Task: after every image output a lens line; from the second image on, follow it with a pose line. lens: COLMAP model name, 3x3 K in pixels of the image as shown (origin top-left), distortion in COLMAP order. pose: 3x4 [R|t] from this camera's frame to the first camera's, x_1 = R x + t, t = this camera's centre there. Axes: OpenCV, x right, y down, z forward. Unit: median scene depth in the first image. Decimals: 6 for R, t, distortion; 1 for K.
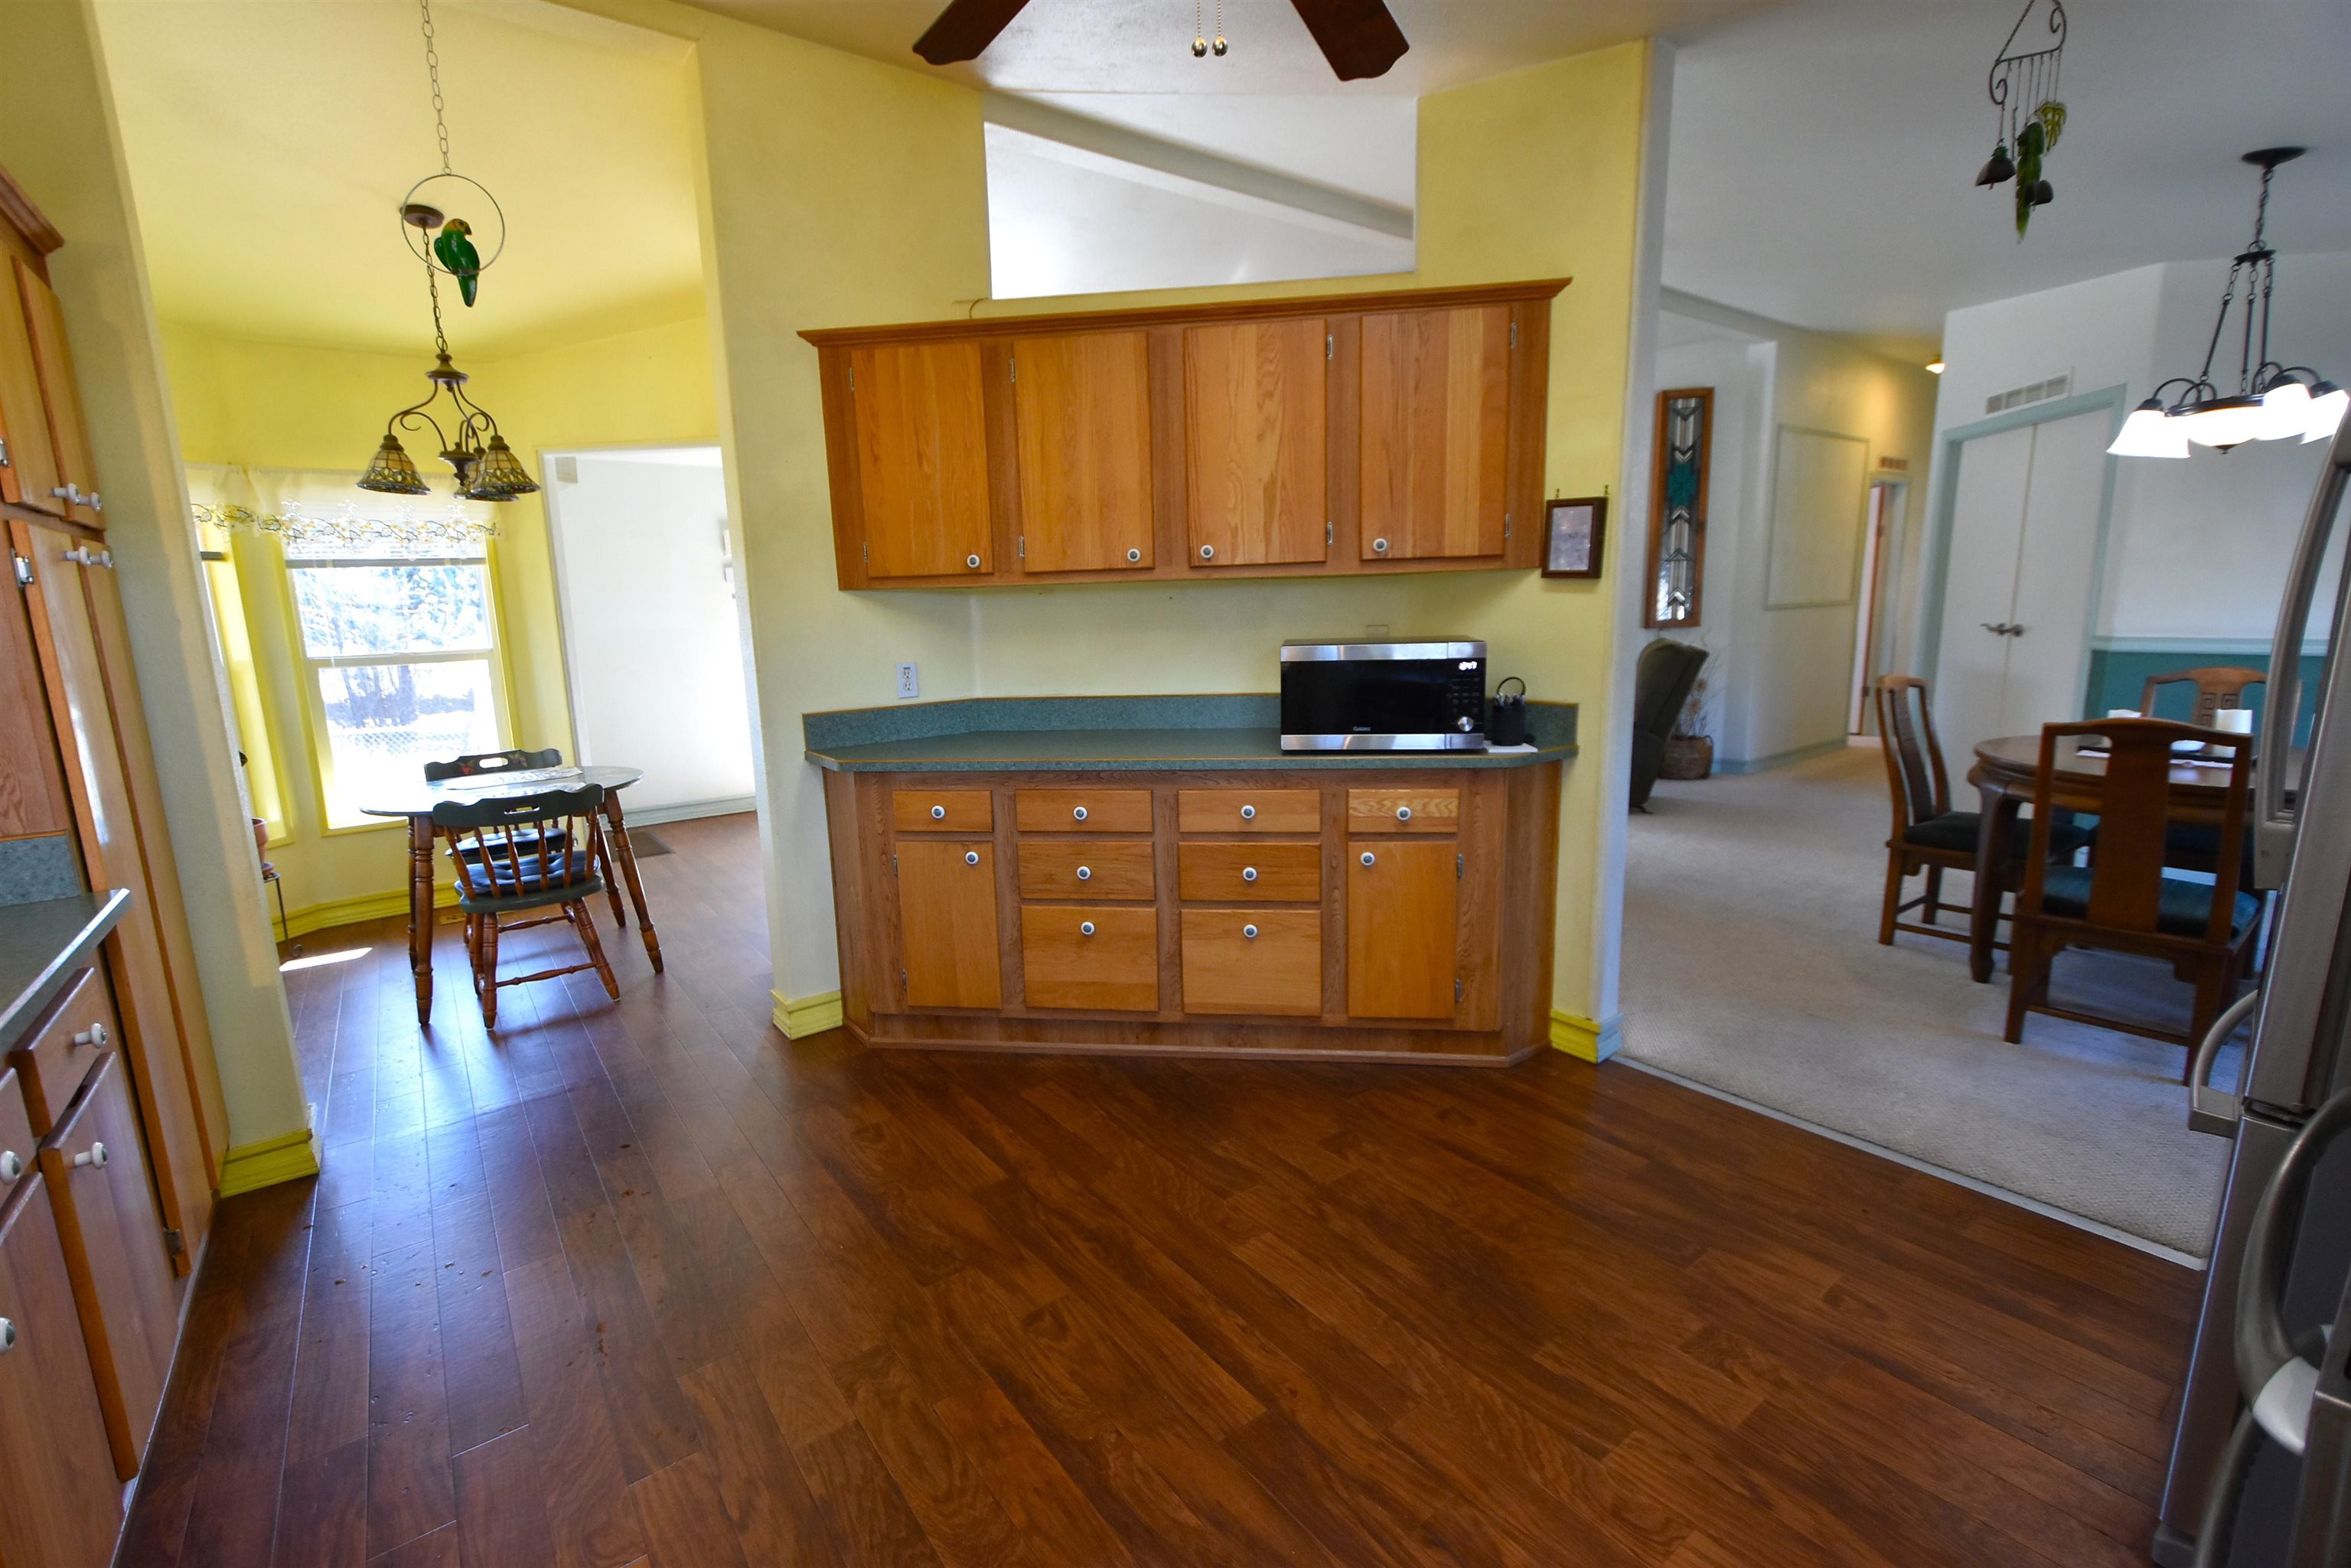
lens RADIAL K [[1039.1, 0, 1179.0], [0, 1039.1, 789.2], [0, 0, 1]] dist [0.007690, -0.006752]
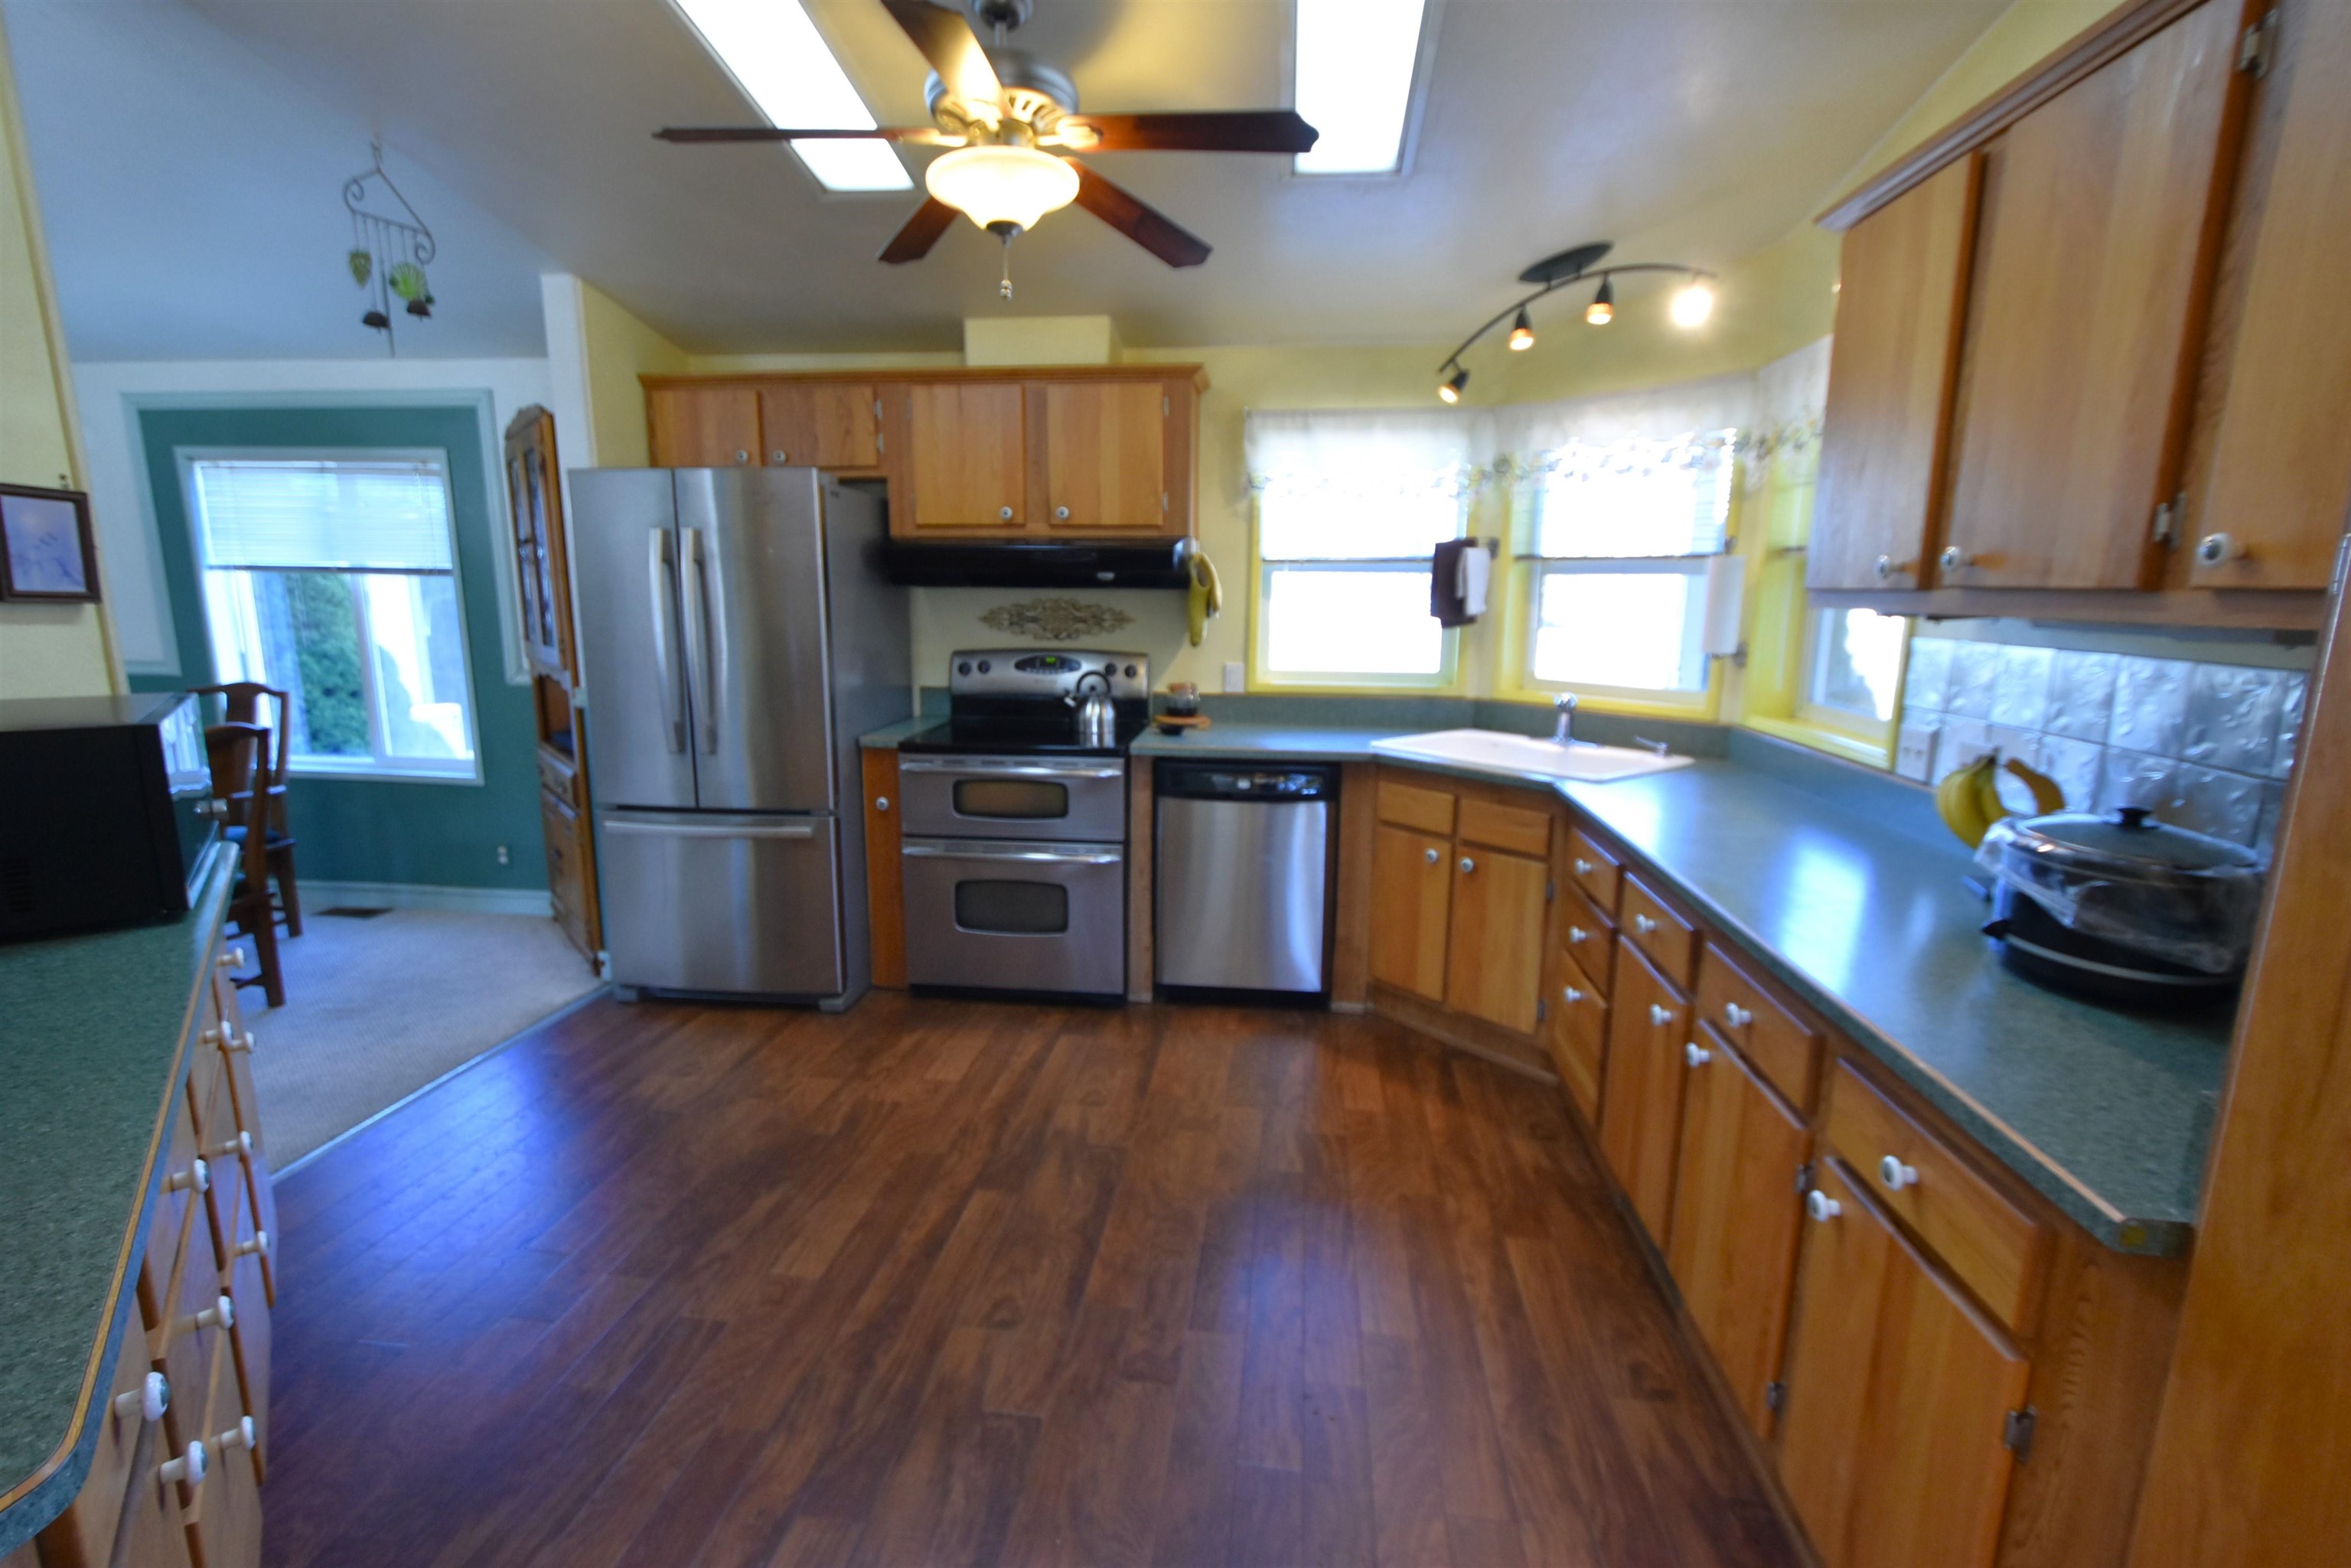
lens RADIAL K [[1039.1, 0, 1165.8], [0, 1039.1, 794.8], [0, 0, 1]] dist [0.007690, -0.006752]
pose [[-0.708841, -0.117482, 0.695516, -0.277828], [0.141503, 0.942304, 0.303382, -0.082311], [-0.691029, 0.313467, -0.651320, 0.430218]]
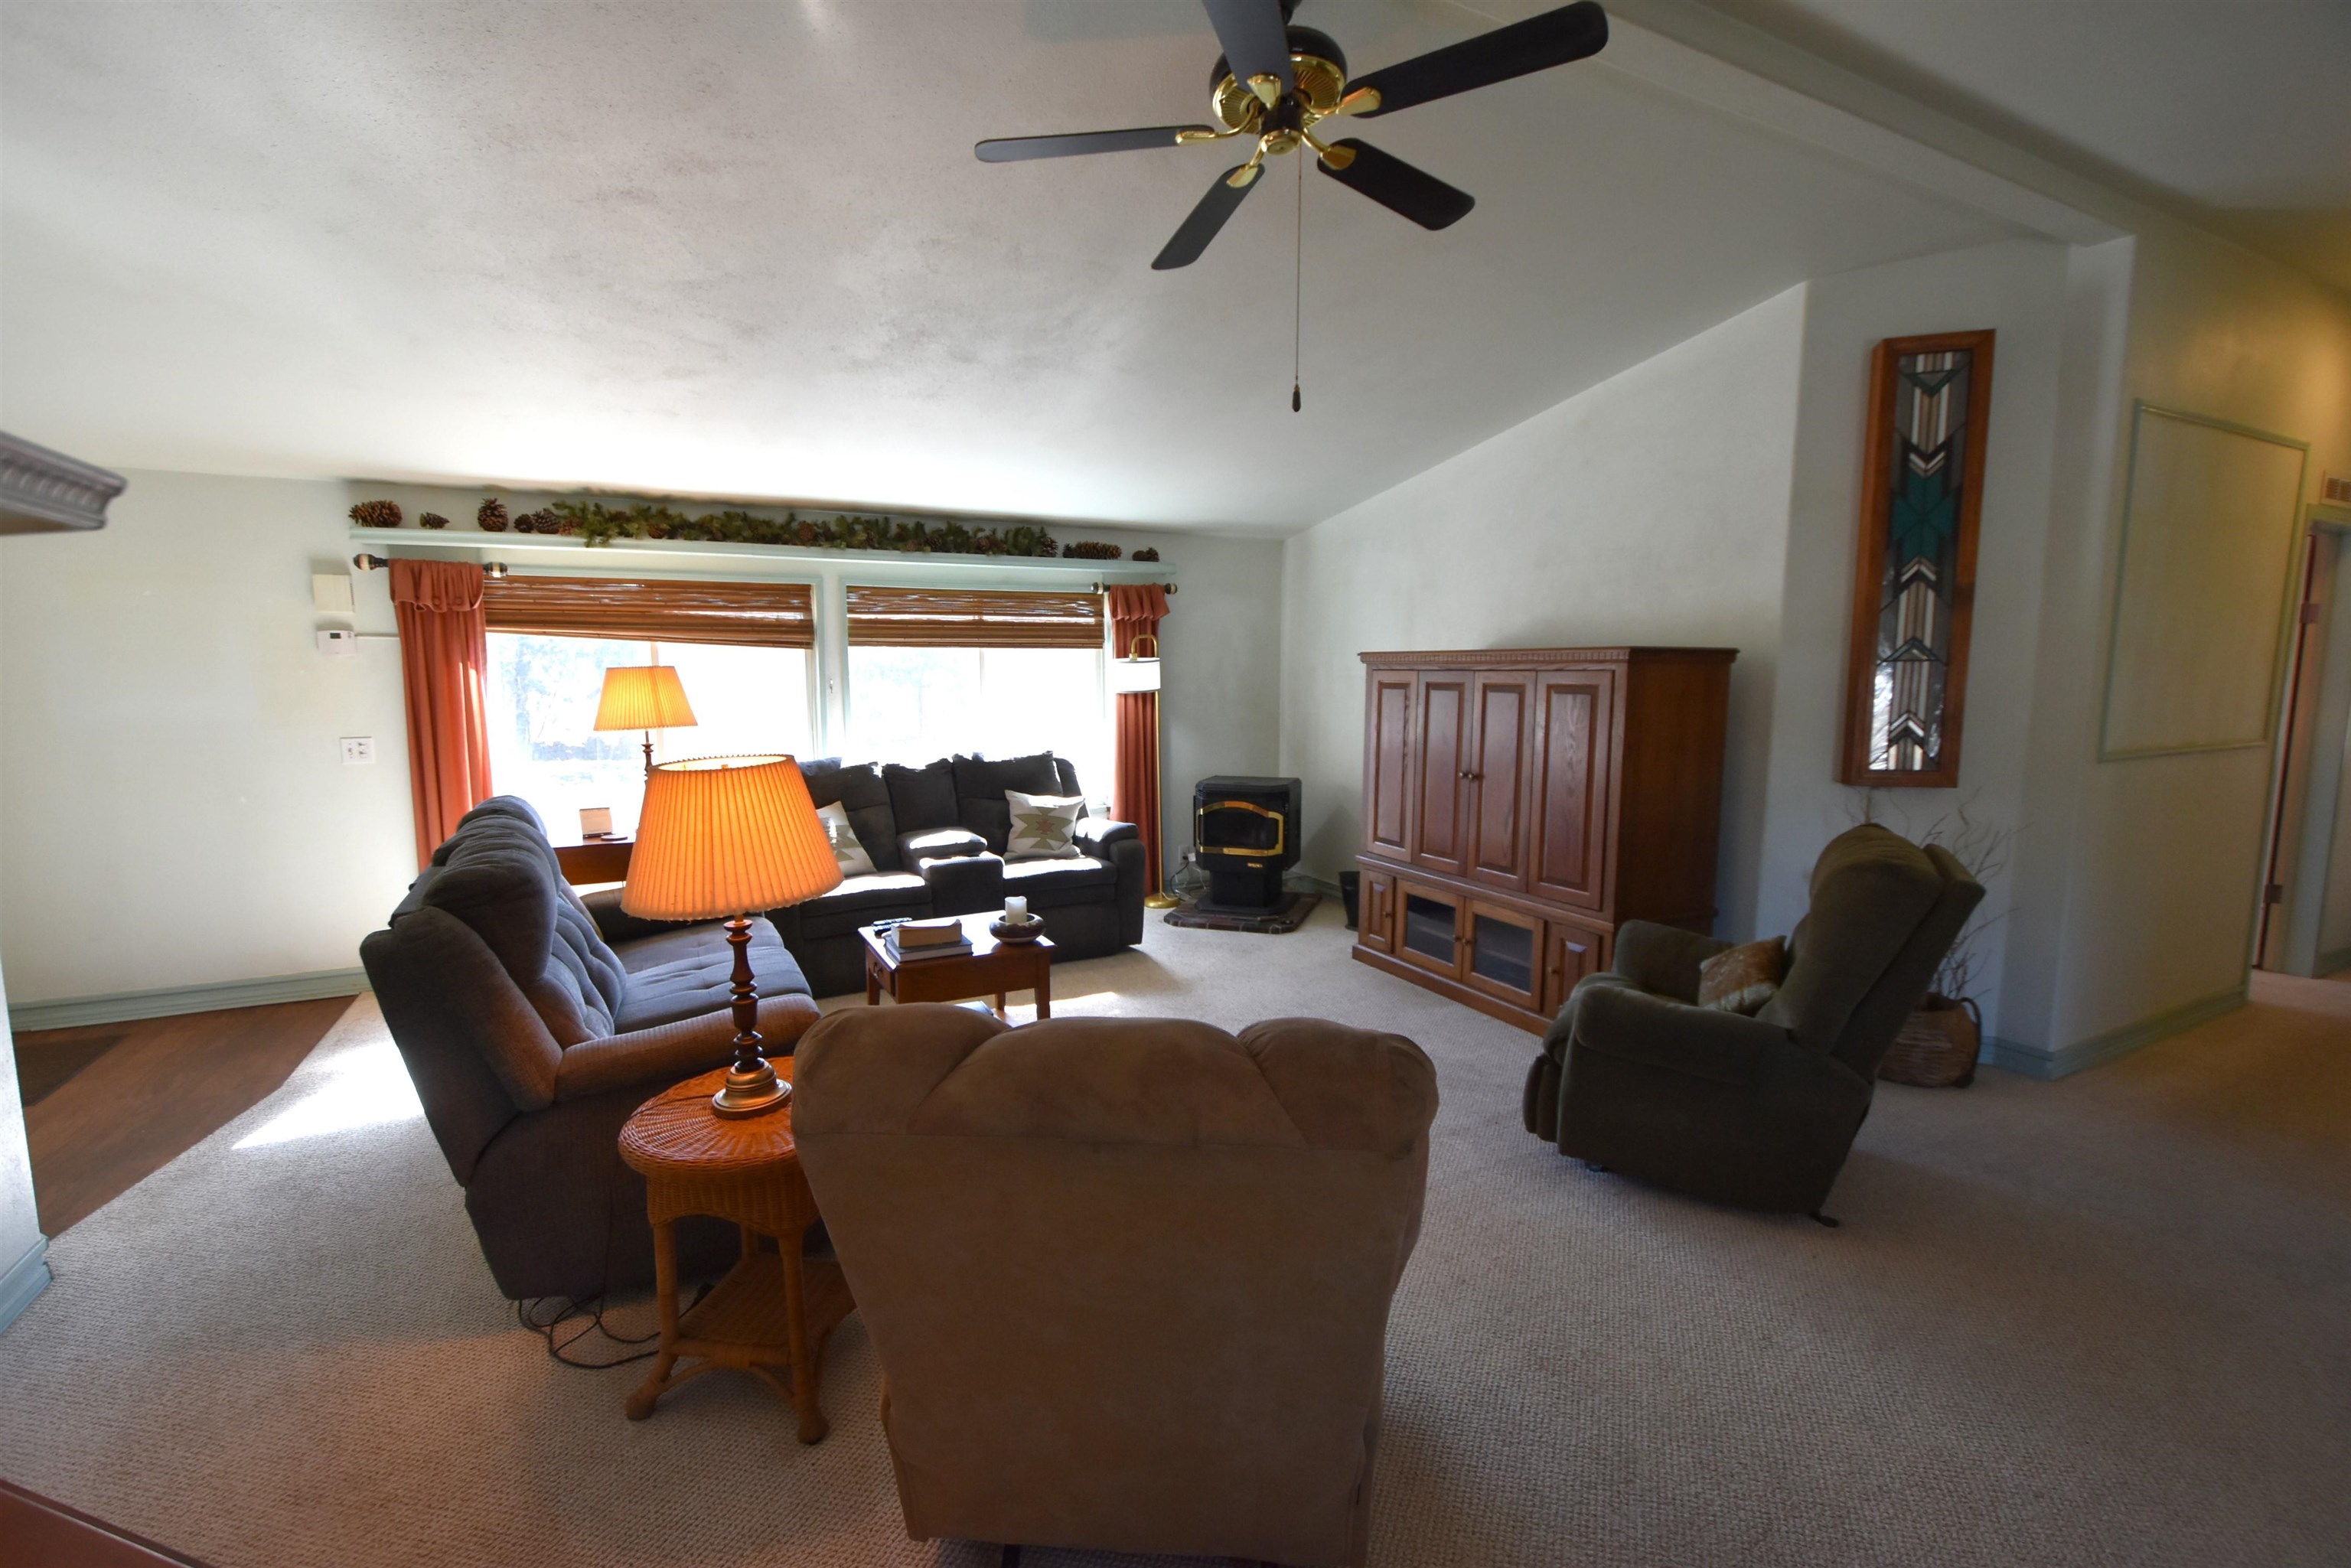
lens RADIAL K [[1039.1, 0, 1189.3], [0, 1039.1, 785.5], [0, 0, 1]] dist [0.007690, -0.006752]
pose [[0.985459, 0.049274, -0.162614, 0.218085], [-0.059529, 0.996493, -0.058804, -0.108862], [0.159146, 0.067629, 0.984936, 0.448879]]
